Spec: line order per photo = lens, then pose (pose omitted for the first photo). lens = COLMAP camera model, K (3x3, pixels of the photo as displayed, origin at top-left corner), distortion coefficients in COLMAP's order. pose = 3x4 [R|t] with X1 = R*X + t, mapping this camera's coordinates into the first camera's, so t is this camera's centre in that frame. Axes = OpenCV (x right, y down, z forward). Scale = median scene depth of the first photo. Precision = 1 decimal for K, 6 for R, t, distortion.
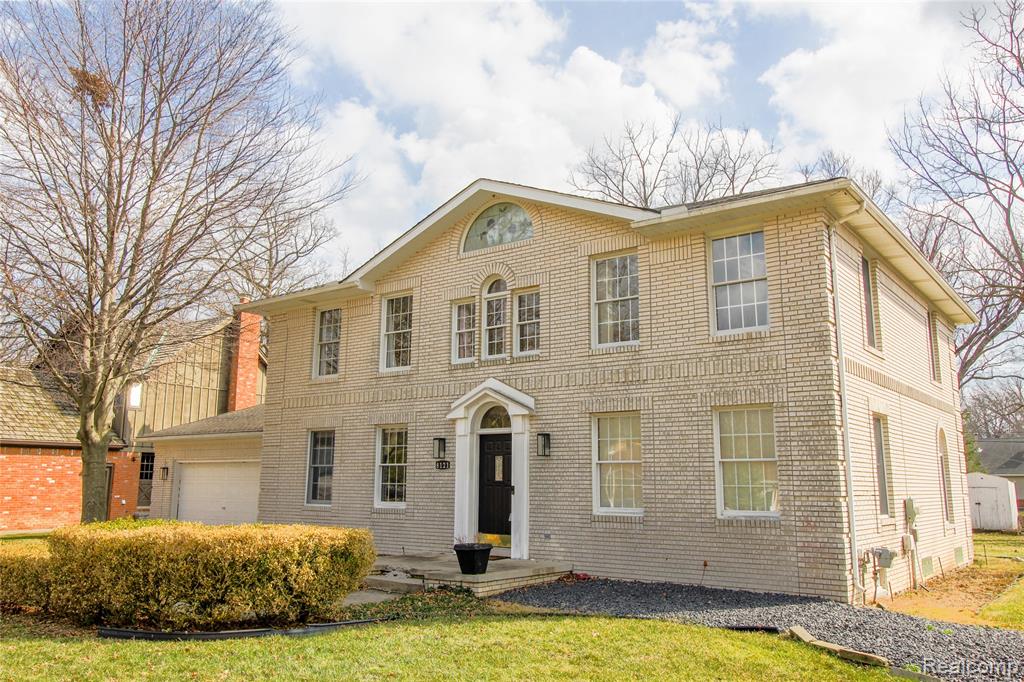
lens RADIAL K [[836.5, 0, 514.3], [0, 836.5, 337.4], [0, 0, 1]] dist [0.011663, -0.007583]
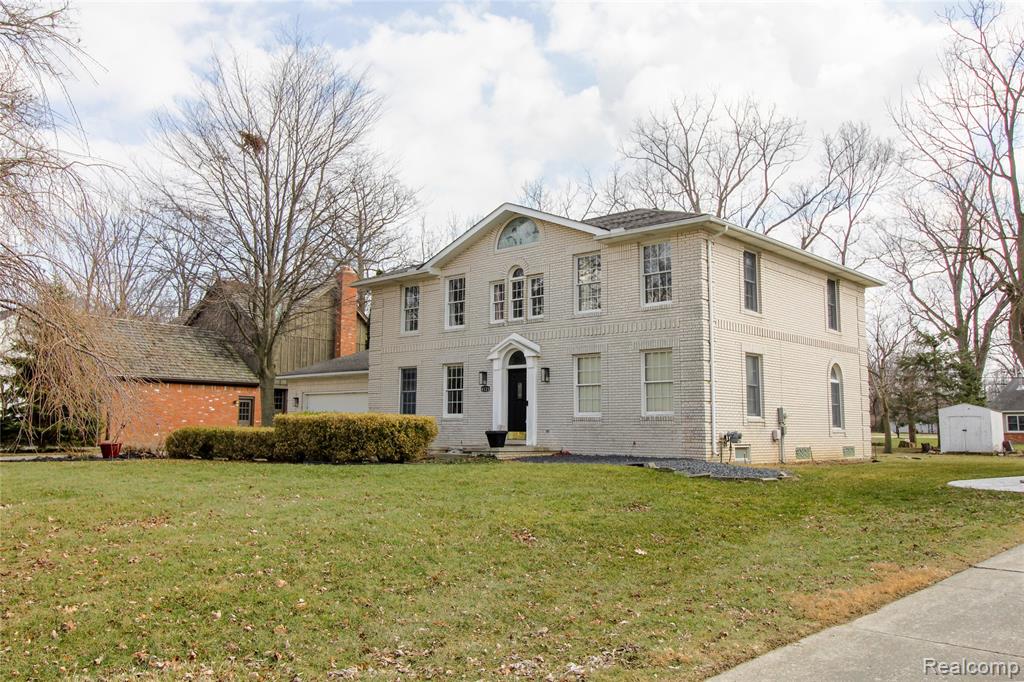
lens RADIAL K [[836.5, 0, 512.0], [0, 836.5, 343.4], [0, 0, 1]] dist [0.011663, -0.007583]
pose [[0.994930, -0.009763, -0.100093, 0.120601], [0.017044, 0.997248, 0.072147, -0.043293], [0.099113, -0.073487, 0.992359, -0.532995]]
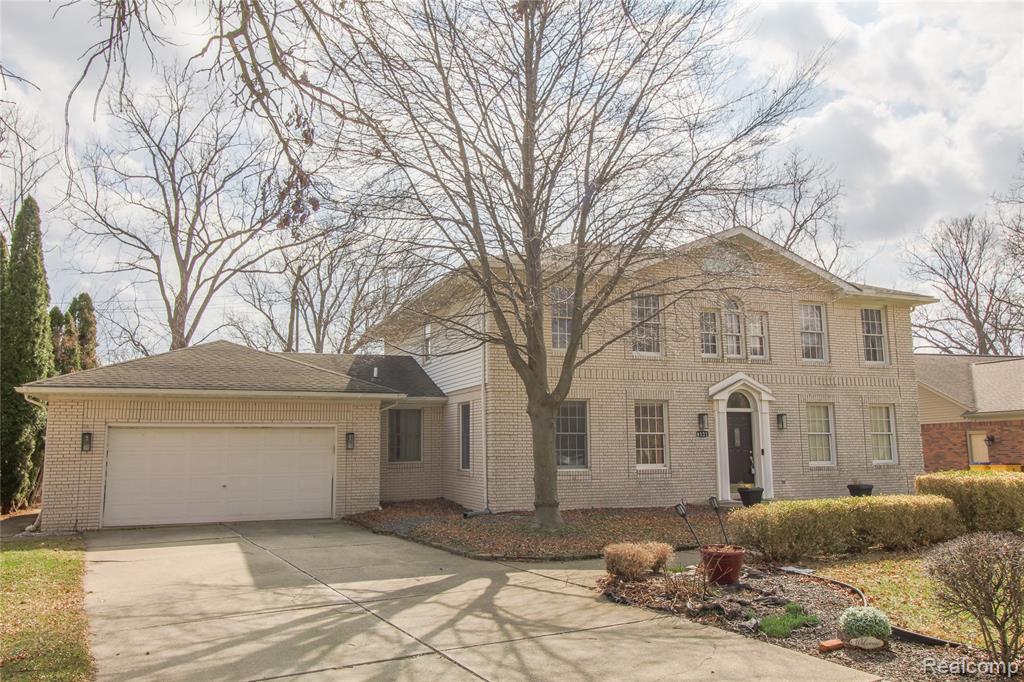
lens RADIAL K [[836.5, 0, 509.7], [0, 836.5, 343.5], [0, 0, 1]] dist [0.011663, -0.007583]
pose [[0.499207, 0.105785, 0.860001, -1.376517], [-0.136116, 0.989771, -0.042735, 0.109925], [-0.855725, -0.095726, 0.508500, 0.610316]]
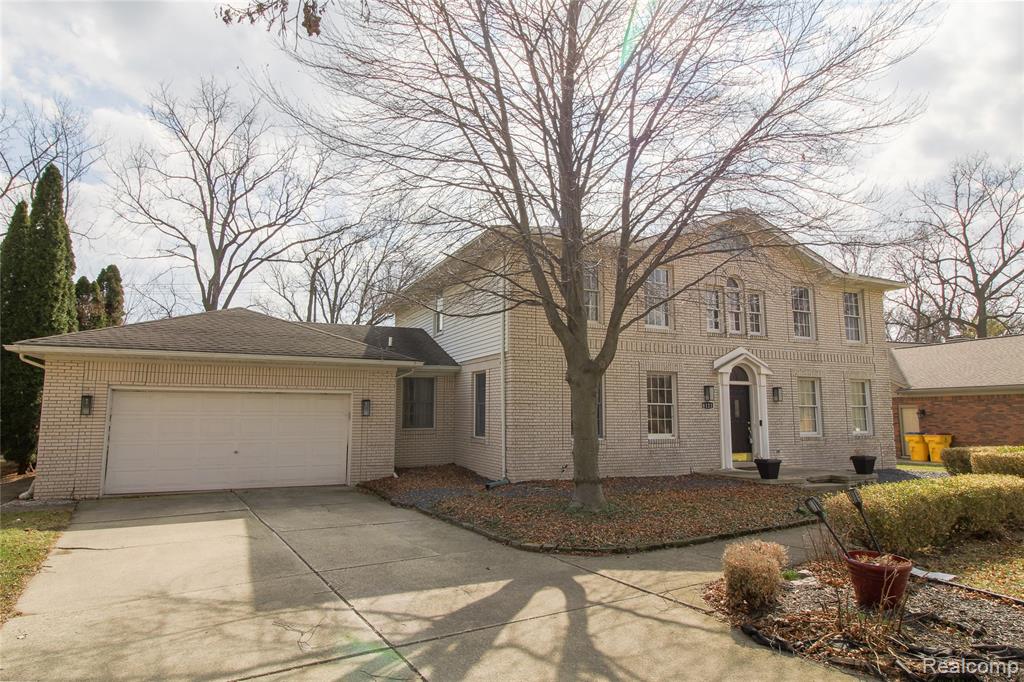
lens RADIAL K [[641.8, 0, 511.8], [0, 641.8, 337.8], [0, 0, 1]] dist [-0.001400, 0.001557]
pose [[0.453989, 0.108056, 0.884431, -1.164892], [-0.152303, 0.987421, -0.042460, 0.137559], [-0.877894, -0.115425, 0.464736, 0.811906]]
